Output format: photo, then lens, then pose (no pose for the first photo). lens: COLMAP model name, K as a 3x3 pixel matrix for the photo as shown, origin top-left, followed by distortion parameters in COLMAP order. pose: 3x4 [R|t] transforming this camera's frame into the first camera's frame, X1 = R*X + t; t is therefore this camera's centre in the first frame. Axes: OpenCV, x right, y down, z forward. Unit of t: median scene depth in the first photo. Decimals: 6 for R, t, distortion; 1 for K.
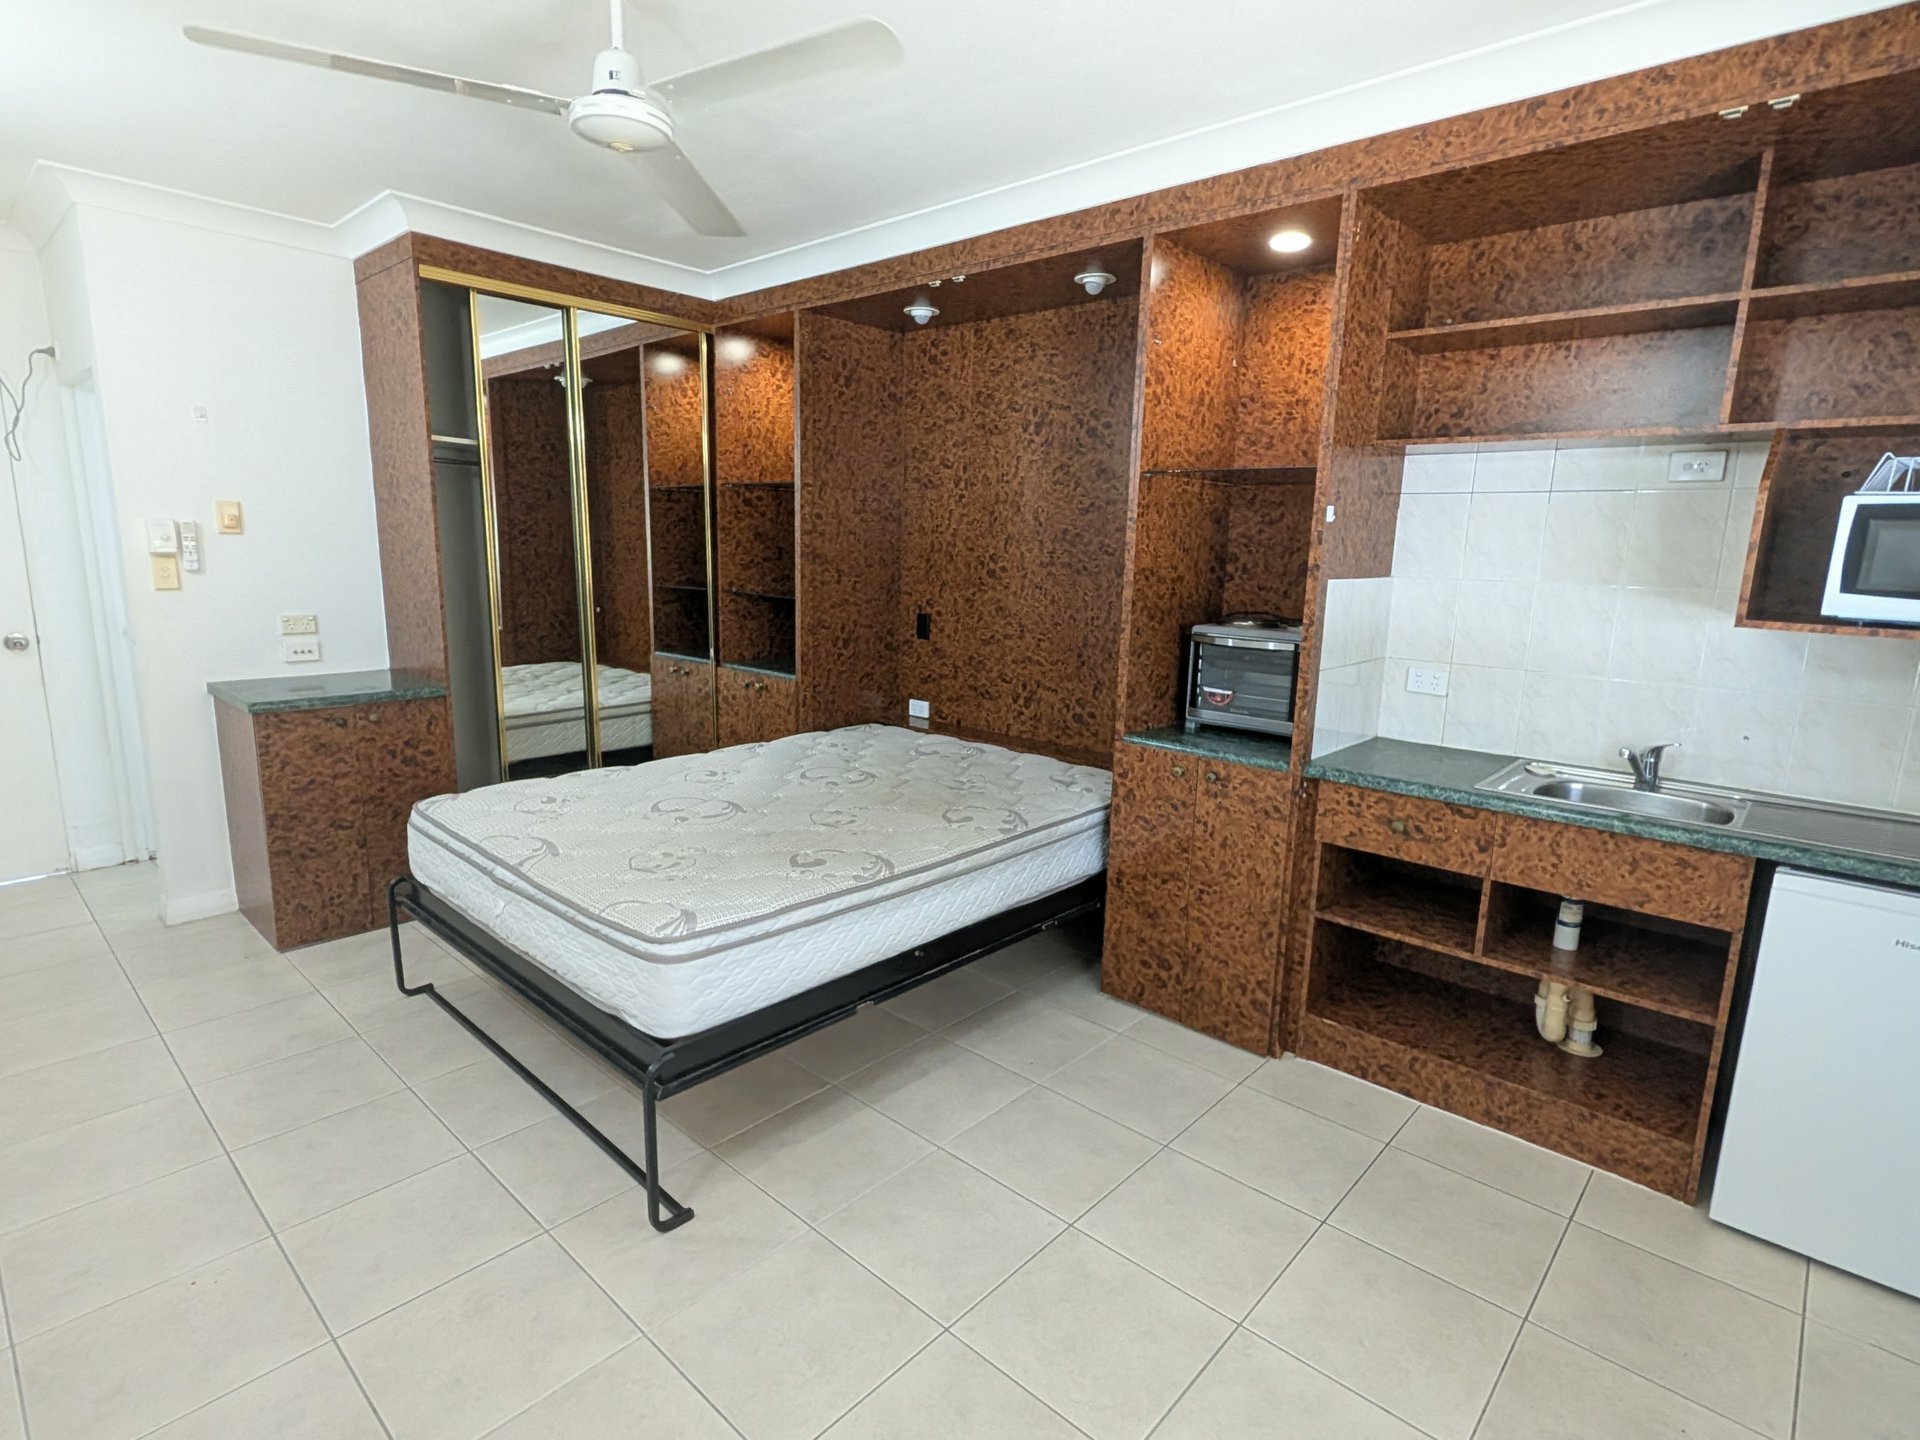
lens RADIAL K [[978.1, 0, 960.6], [0, 978.1, 719.5], [0, 0, 1]] dist [-0.011619, 0.001581]
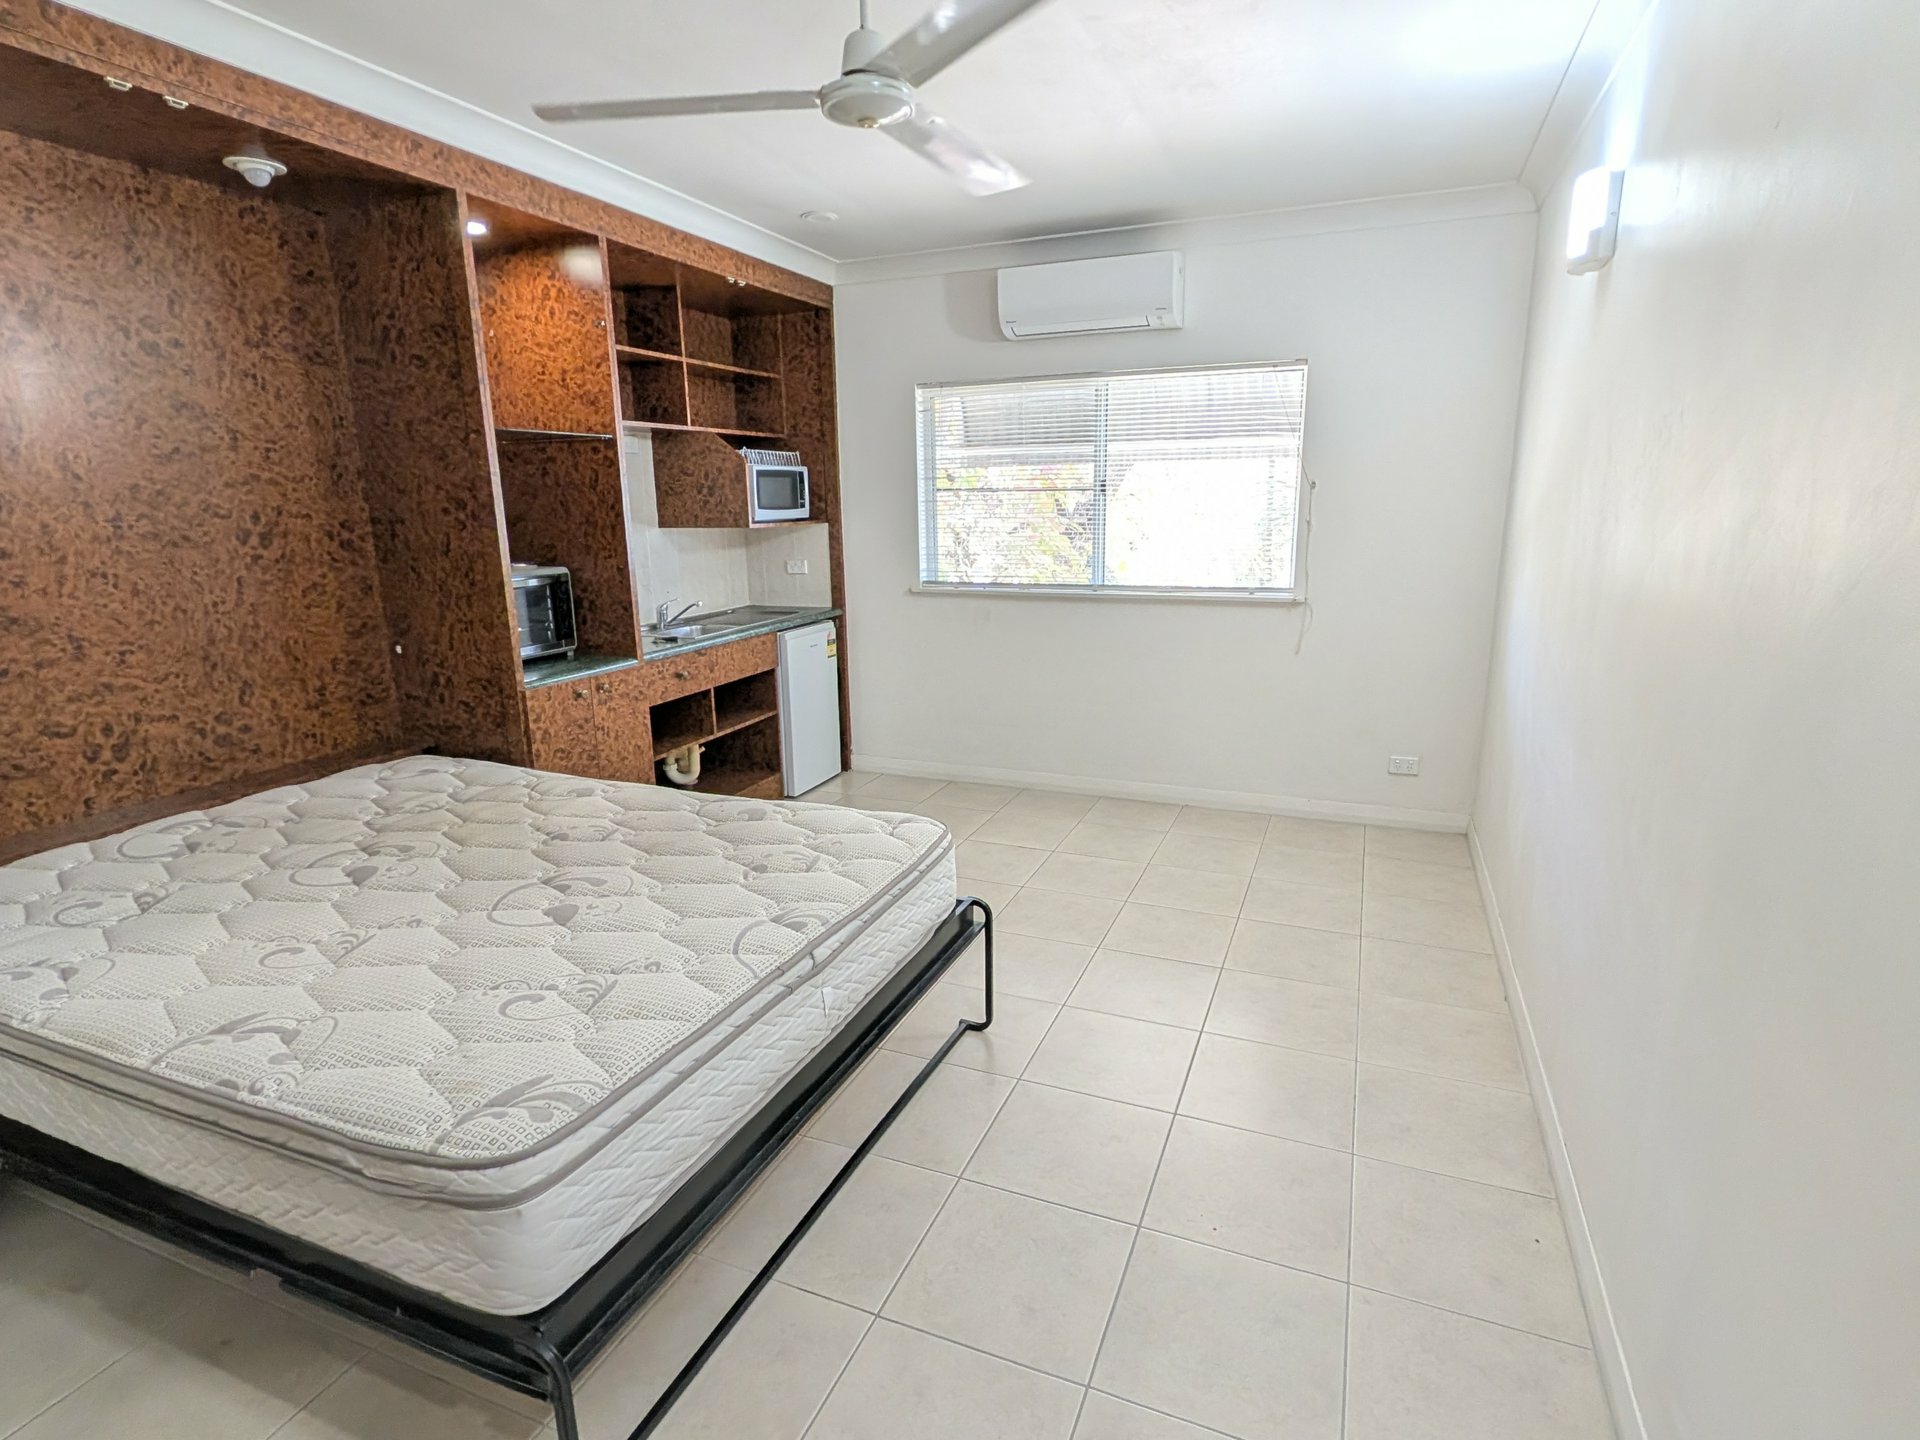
lens RADIAL K [[978.1, 0, 963.6], [0, 978.1, 725.8], [0, 0, 1]] dist [-0.011619, 0.001581]
pose [[-0.347417, -0.238247, 0.906940, -1.004875], [0.169716, 0.935236, 0.310693, -0.196835], [-0.922224, 0.261863, -0.284483, 0.923925]]
